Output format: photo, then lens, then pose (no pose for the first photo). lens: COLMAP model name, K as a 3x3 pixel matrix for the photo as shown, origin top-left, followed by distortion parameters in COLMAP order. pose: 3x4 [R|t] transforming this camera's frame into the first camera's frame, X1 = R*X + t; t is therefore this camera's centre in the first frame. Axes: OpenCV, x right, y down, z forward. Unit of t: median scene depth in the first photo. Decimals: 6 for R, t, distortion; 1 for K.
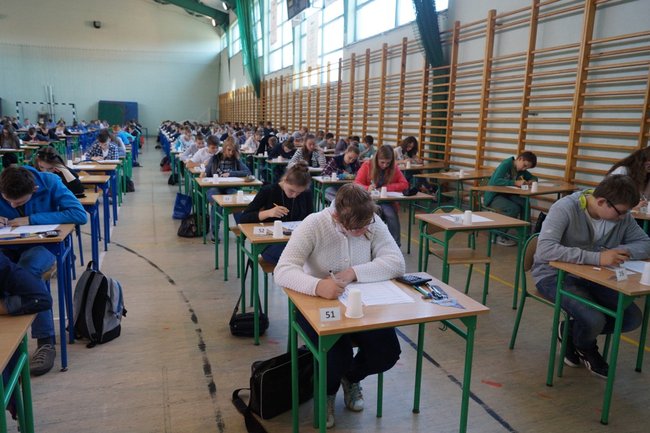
lens RADIAL K [[500.9, 0, 325.0], [0, 500.9, 216.5], [0, 0, 1]] dist [-0.001940, 0.000275]
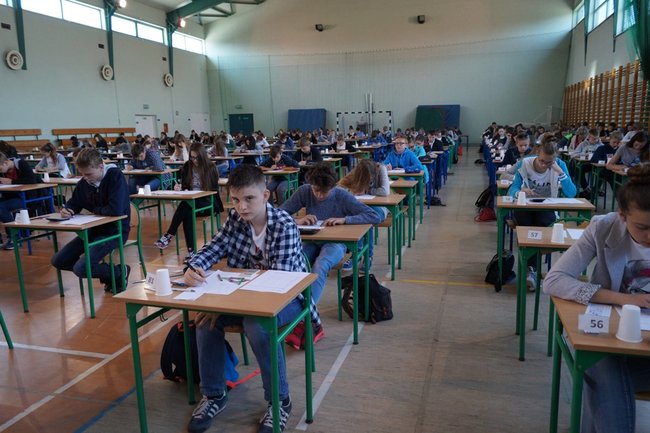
lens RADIAL K [[500.9, 0, 325.0], [0, 500.9, 216.5], [0, 0, 1]] dist [-0.001940, 0.000275]
pose [[0.811386, 0.057536, -0.581672, -0.064972], [-0.062712, 0.997968, 0.011236, -0.039486], [0.581137, 0.027362, 0.813346, 0.208012]]
